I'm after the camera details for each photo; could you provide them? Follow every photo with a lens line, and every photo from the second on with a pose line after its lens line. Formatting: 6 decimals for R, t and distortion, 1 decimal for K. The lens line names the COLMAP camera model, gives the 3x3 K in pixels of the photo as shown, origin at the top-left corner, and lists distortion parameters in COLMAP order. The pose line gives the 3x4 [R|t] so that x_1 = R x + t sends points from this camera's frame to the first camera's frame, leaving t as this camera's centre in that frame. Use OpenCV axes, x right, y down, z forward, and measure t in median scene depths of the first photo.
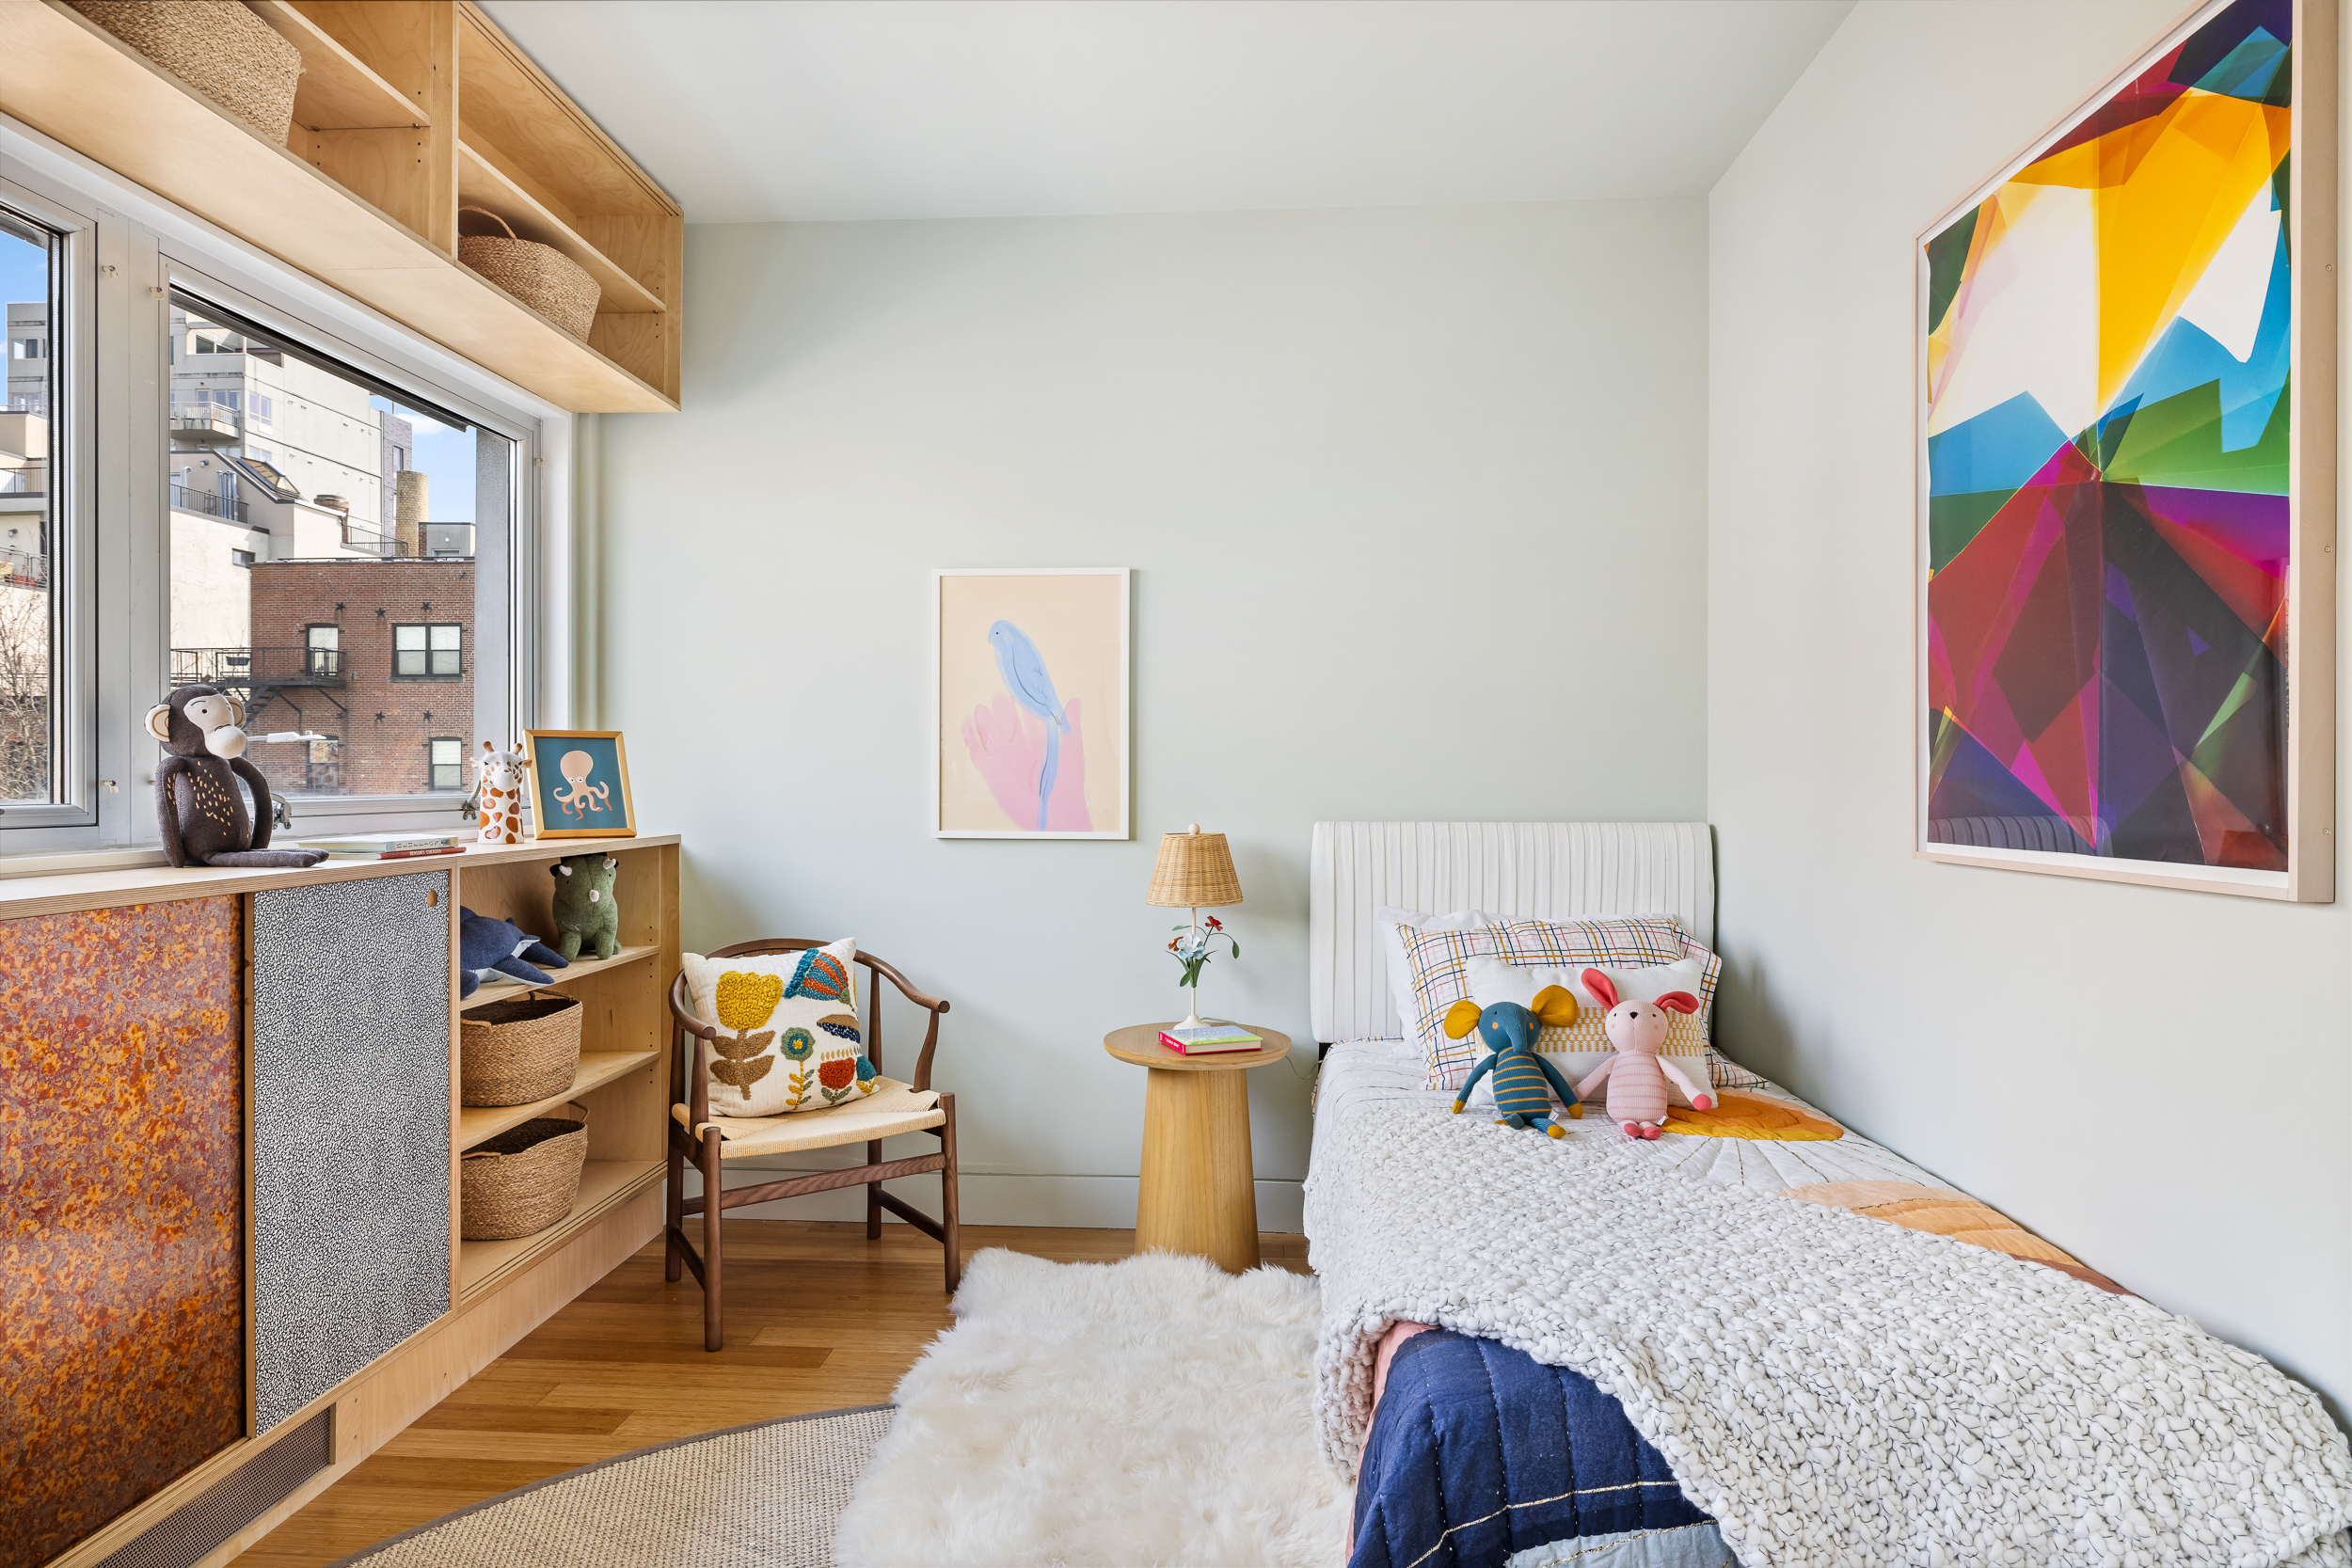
lens RADIAL K [[1286.2, 0, 1174.1], [0, 1286.2, 787.0], [0, 0, 1]] dist [-0.000732, -0.000191]
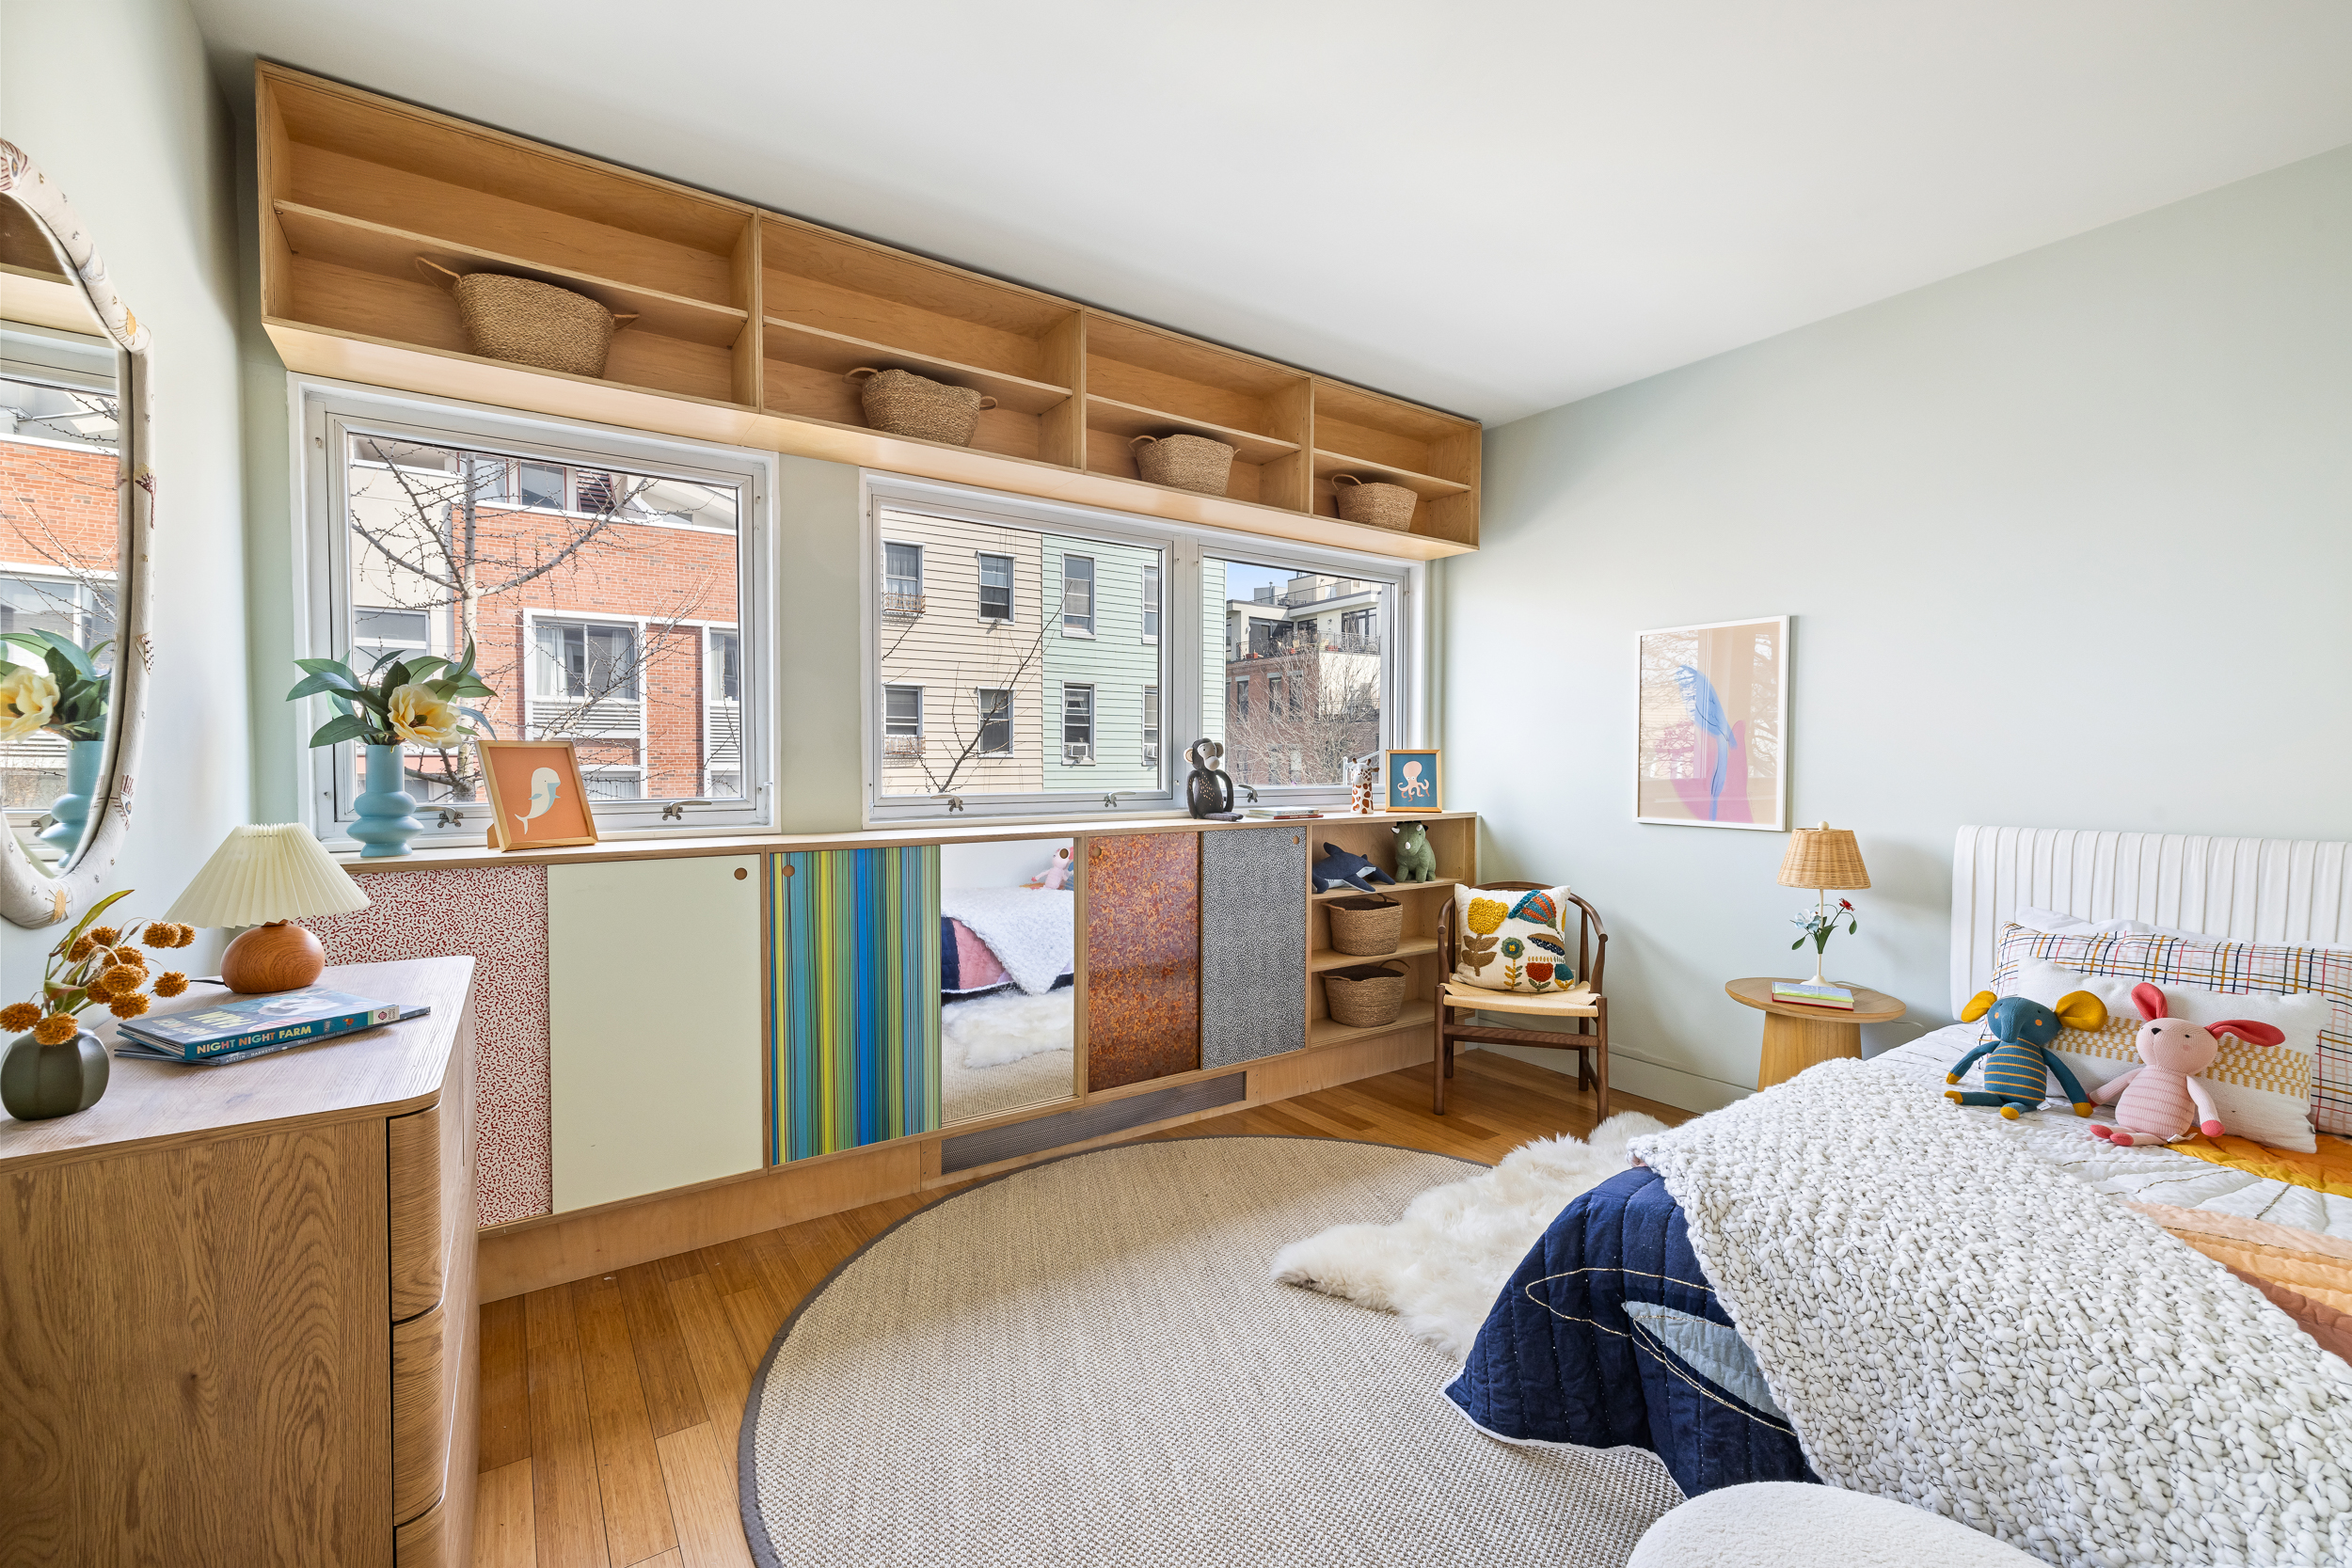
lens RADIAL K [[990.9, 0, 1175.3], [0, 990.9, 780.9], [0, 0, 1]] dist [0.001572, 0.000096]
pose [[0.619414, 0.018188, -0.784854, 0.470935], [-0.006859, 0.999819, 0.017756, -0.028518], [0.785035, -0.005615, 0.619426, -0.093602]]
